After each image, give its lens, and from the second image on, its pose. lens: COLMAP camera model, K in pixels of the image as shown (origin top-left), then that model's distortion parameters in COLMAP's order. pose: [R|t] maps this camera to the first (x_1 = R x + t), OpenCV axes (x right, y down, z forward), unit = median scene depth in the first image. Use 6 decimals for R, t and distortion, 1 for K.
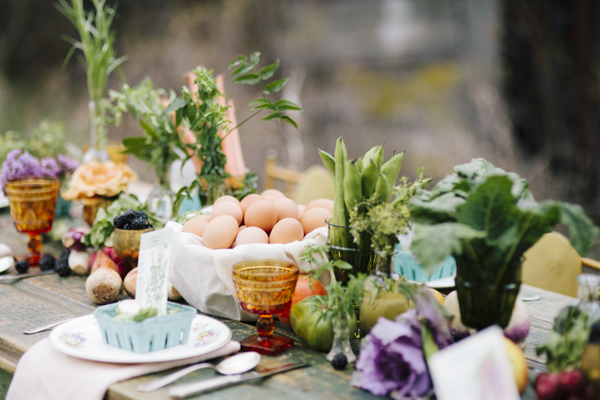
lens RADIAL K [[1429.0, 0, 300.0], [0, 1429.0, 200.0], [0, 0, 1]] dist [-0.089713, 0.524125]
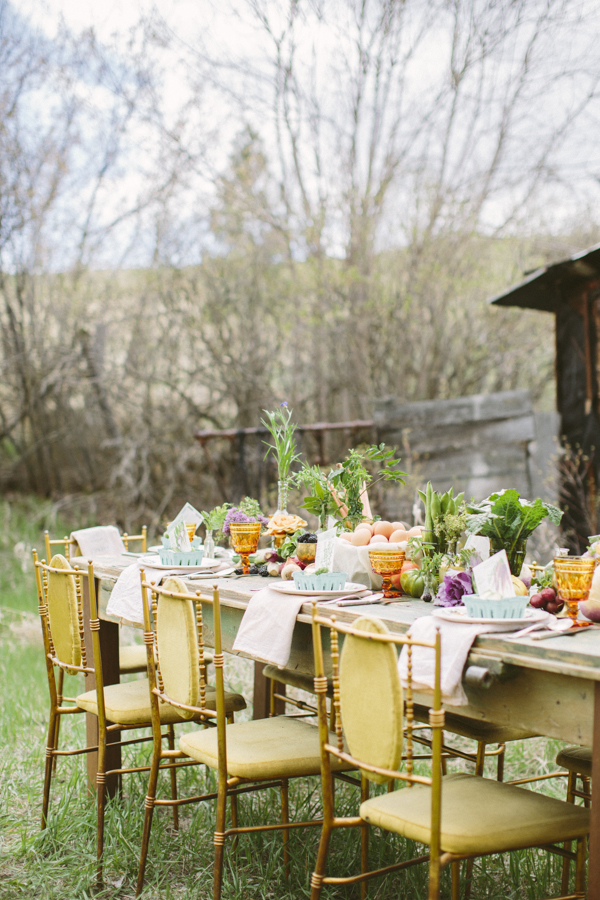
lens RADIAL K [[1285.0, 0, 299.4], [0, 1285.0, 435.9], [0, 0, 1]] dist [-0.153669, 0.011910]
pose [[0.996681, 0.007843, -0.081025, -0.004256], [-0.022344, 0.983474, -0.179665, 0.198092], [0.078277, 0.180879, 0.980385, -0.623911]]
